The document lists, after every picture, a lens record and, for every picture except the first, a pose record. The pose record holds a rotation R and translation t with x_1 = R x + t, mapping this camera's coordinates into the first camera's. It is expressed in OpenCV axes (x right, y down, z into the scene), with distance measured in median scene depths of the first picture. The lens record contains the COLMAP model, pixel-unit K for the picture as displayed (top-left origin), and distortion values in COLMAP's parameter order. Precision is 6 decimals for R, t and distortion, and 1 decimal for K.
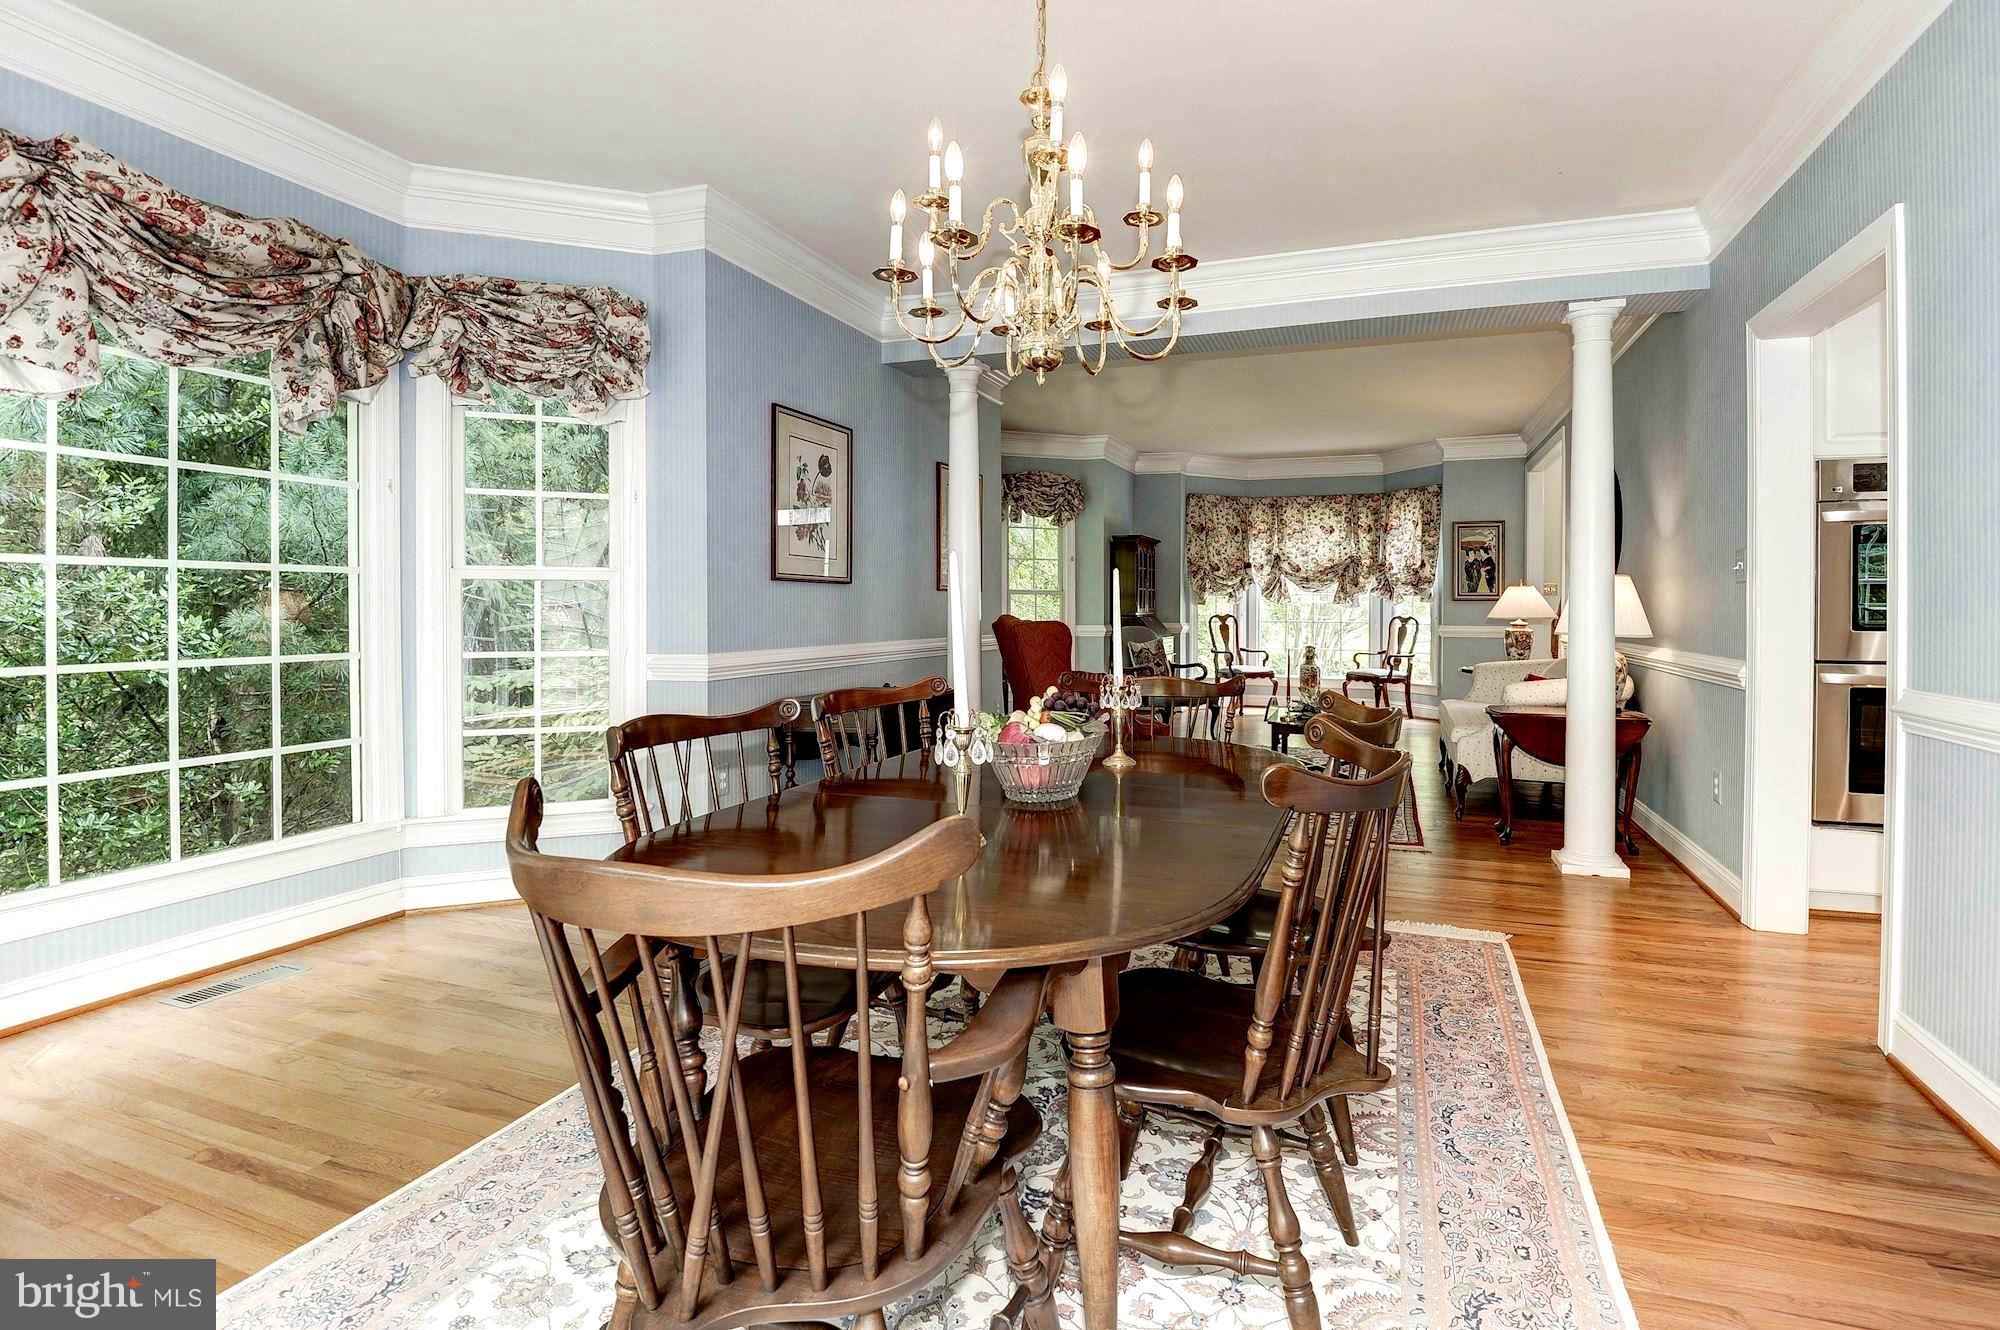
lens RADIAL K [[943.8, 0, 1002.2], [0, 943.8, 621.8], [0, 0, 1]] dist [-0.026106, 0.001211]
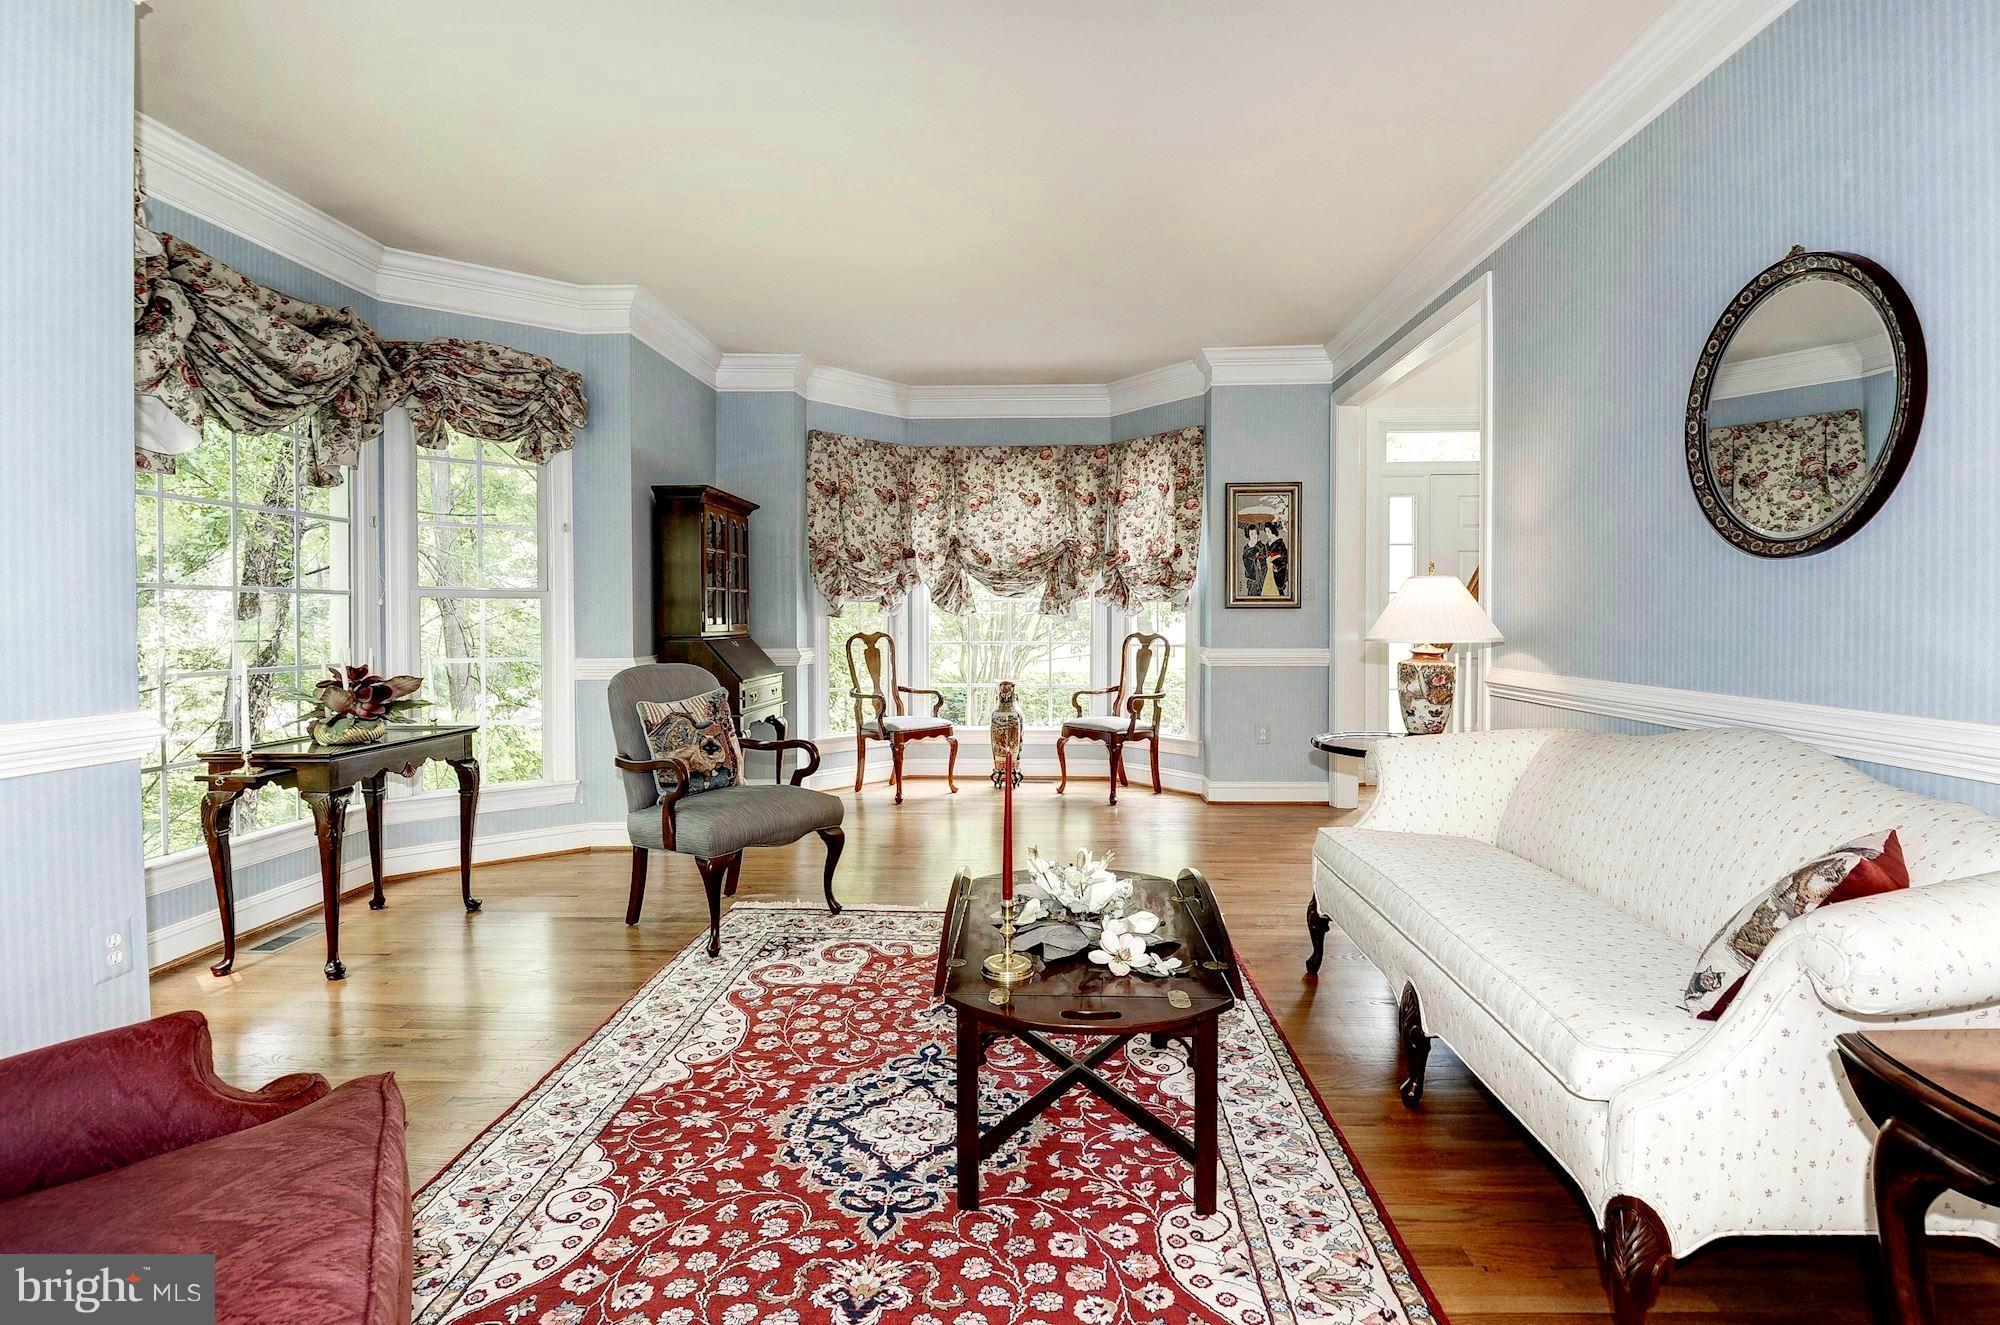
lens RADIAL K [[943.8, 0, 1002.2], [0, 943.8, 619.3], [0, 0, 1]] dist [-0.026106, 0.001211]
pose [[0.942966, -0.004501, 0.332859, 0.115367], [0.010024, 0.999839, -0.014875, -0.006779], [-0.332738, 0.017363, 0.942859, 0.408452]]
